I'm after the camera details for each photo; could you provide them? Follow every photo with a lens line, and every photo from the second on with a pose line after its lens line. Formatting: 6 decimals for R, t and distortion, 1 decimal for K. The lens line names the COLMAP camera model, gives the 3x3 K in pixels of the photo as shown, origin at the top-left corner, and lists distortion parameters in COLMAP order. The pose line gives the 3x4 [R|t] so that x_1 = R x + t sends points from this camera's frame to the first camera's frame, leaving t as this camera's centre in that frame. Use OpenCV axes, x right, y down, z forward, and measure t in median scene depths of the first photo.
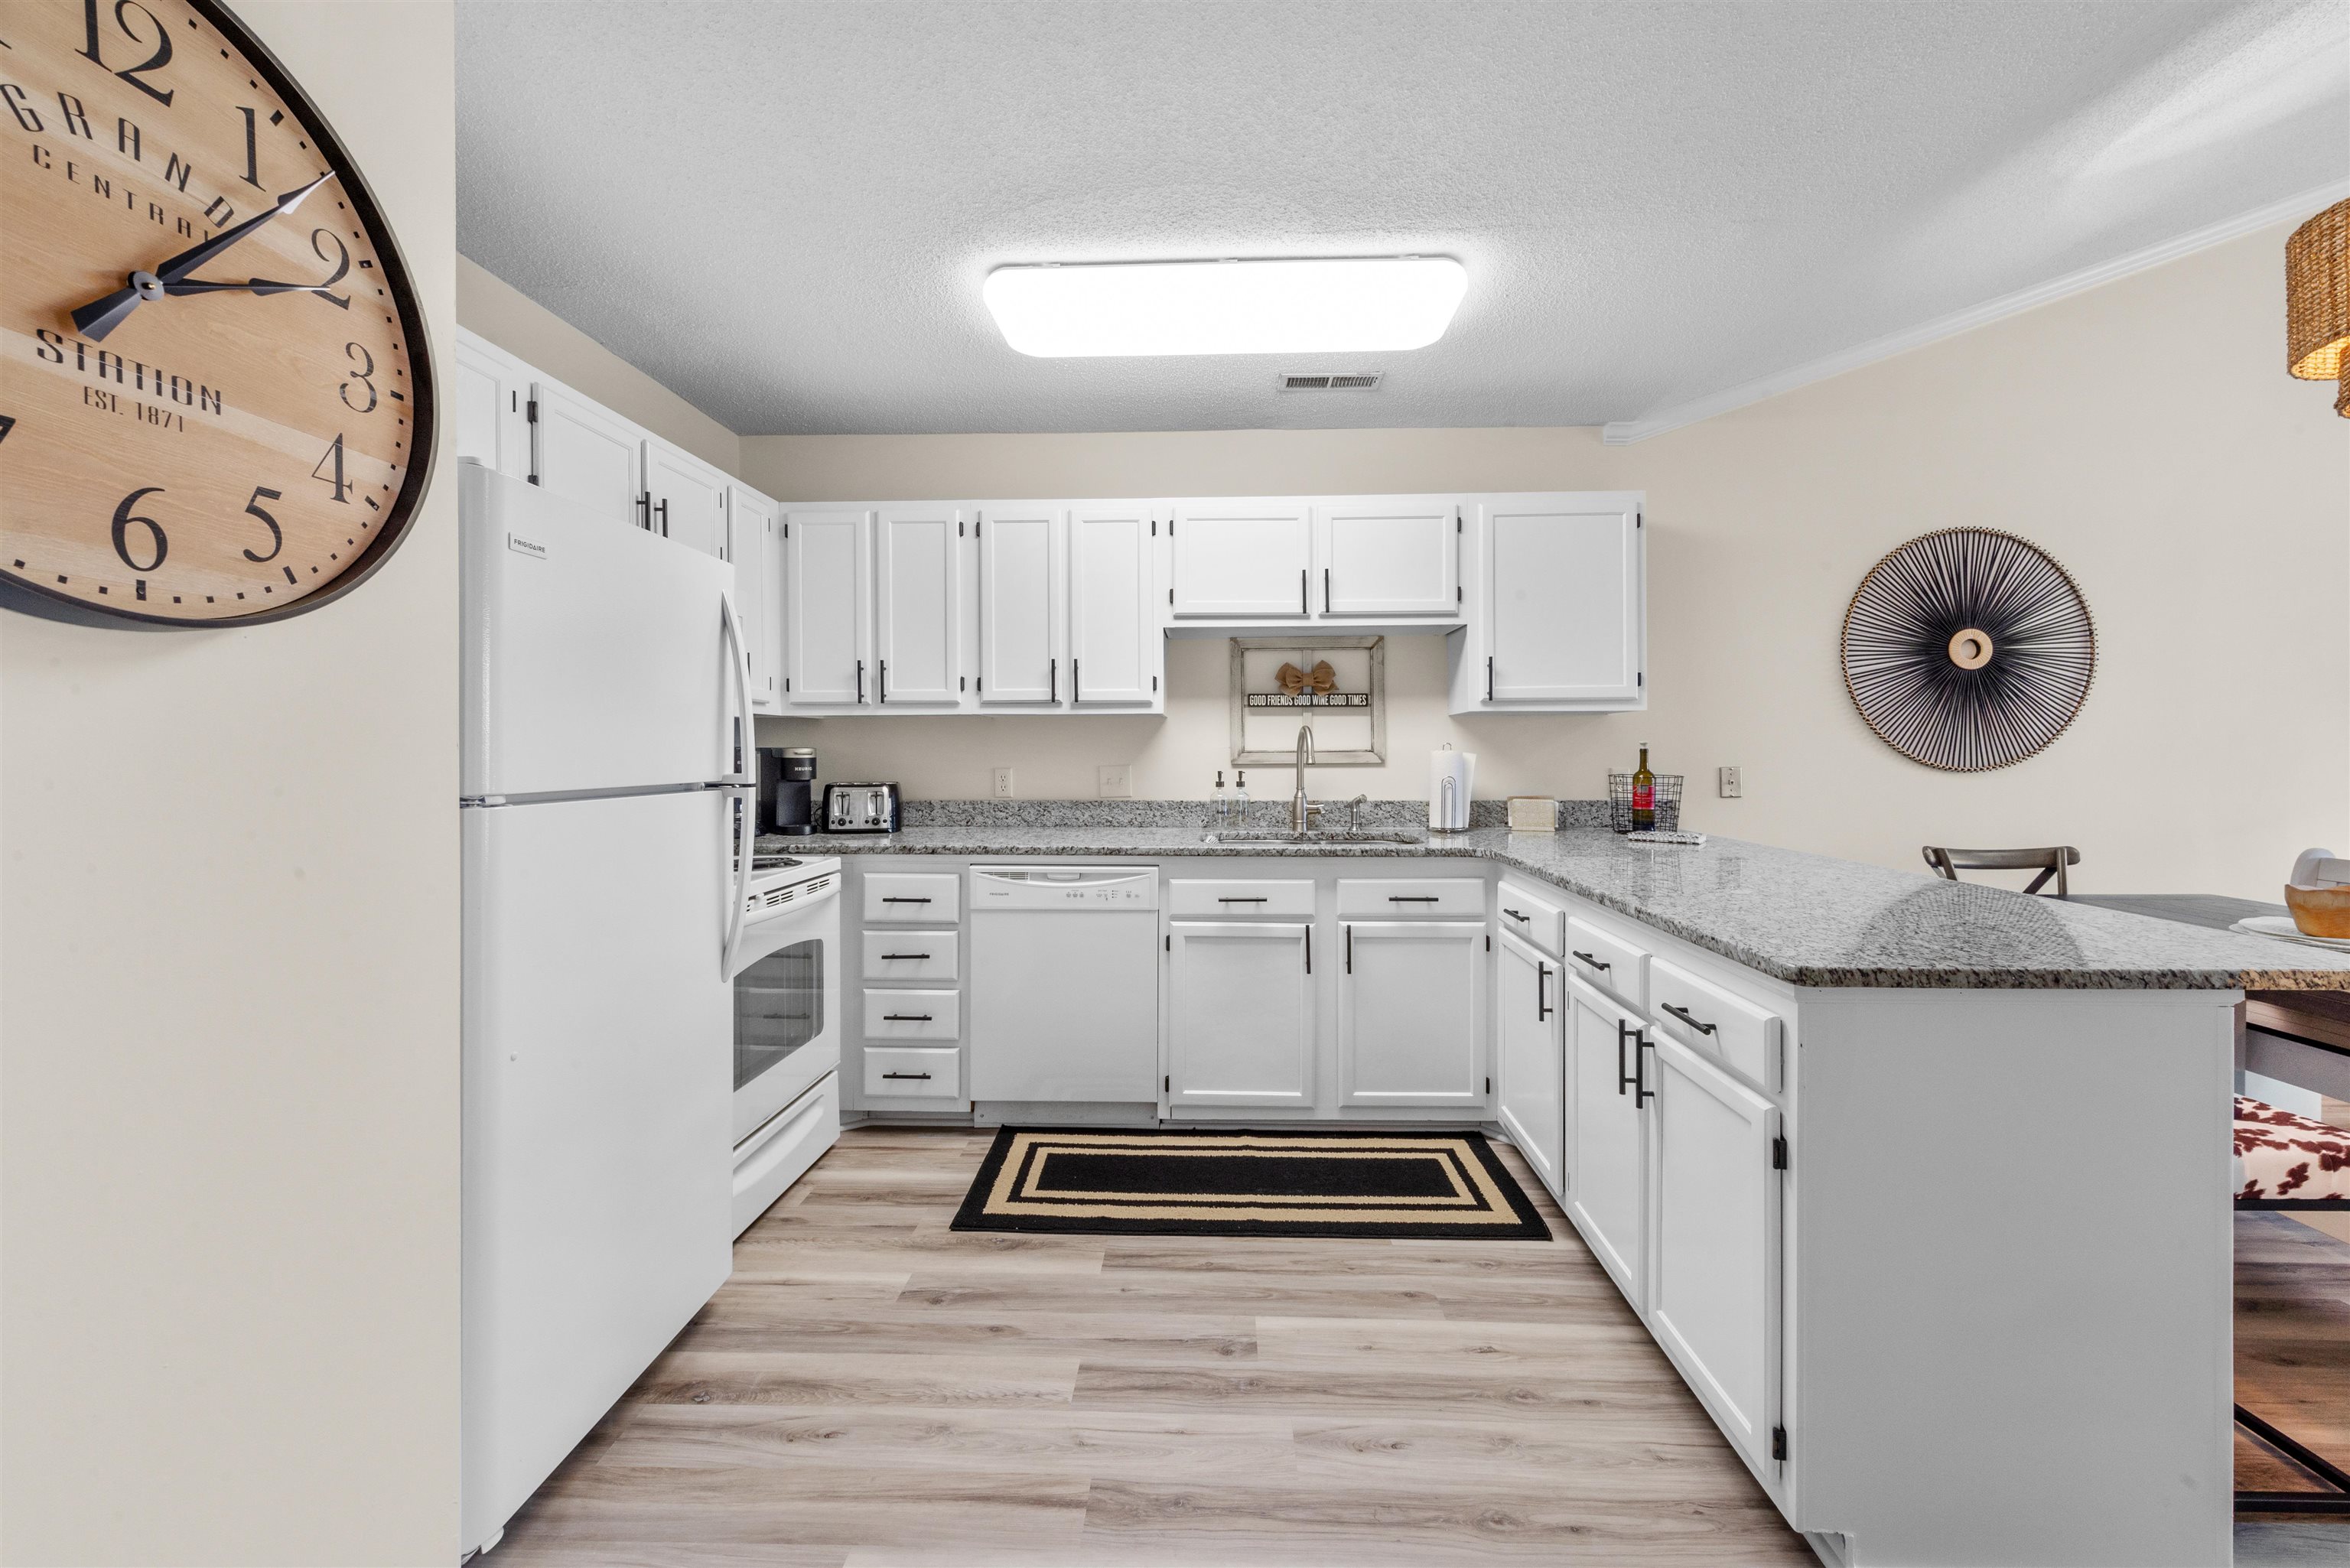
lens RADIAL K [[924.8, 0, 1184.4], [0, 924.8, 753.9], [0, 0, 1]] dist [0.019758, -0.006327]
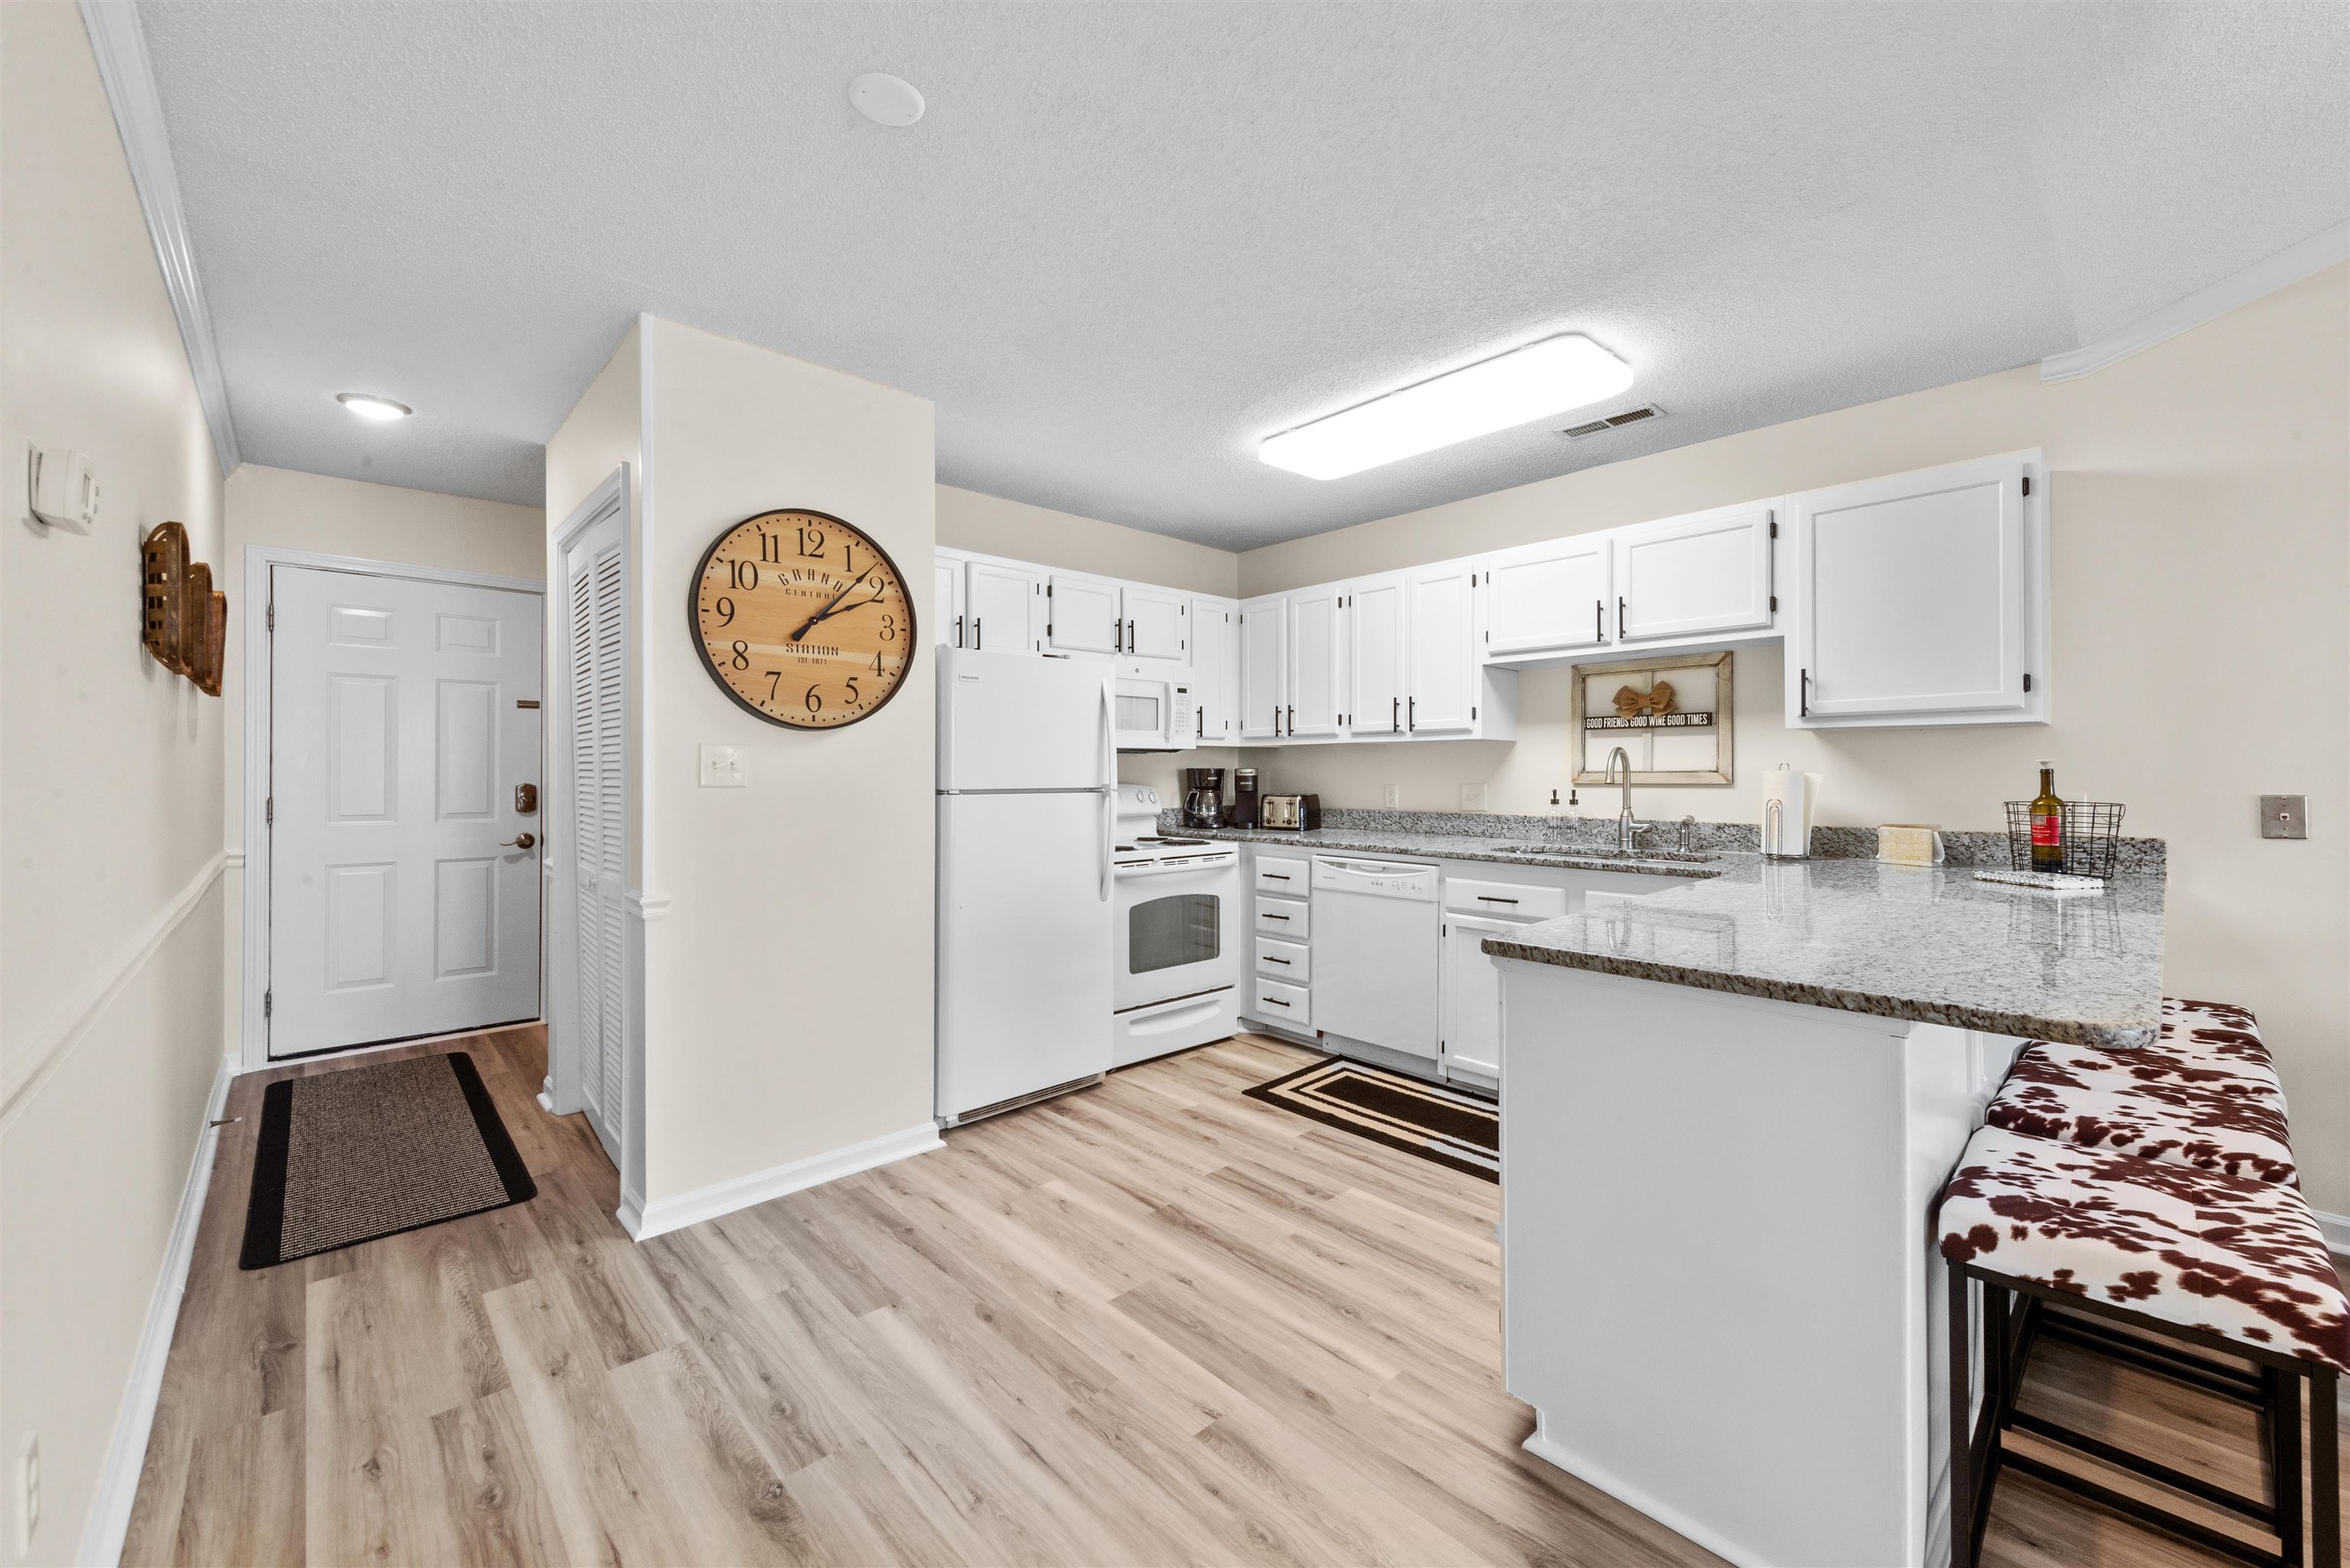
lens RADIAL K [[919.7, 0, 1185.5], [0, 919.7, 768.5], [0, 0, 1]] dist [0.018620, -0.006208]
pose [[0.709961, -0.000487, -0.704240, 0.588765], [-0.003632, 0.999984, -0.004353, -0.000096], [0.704231, 0.005648, 0.709948, -0.091966]]
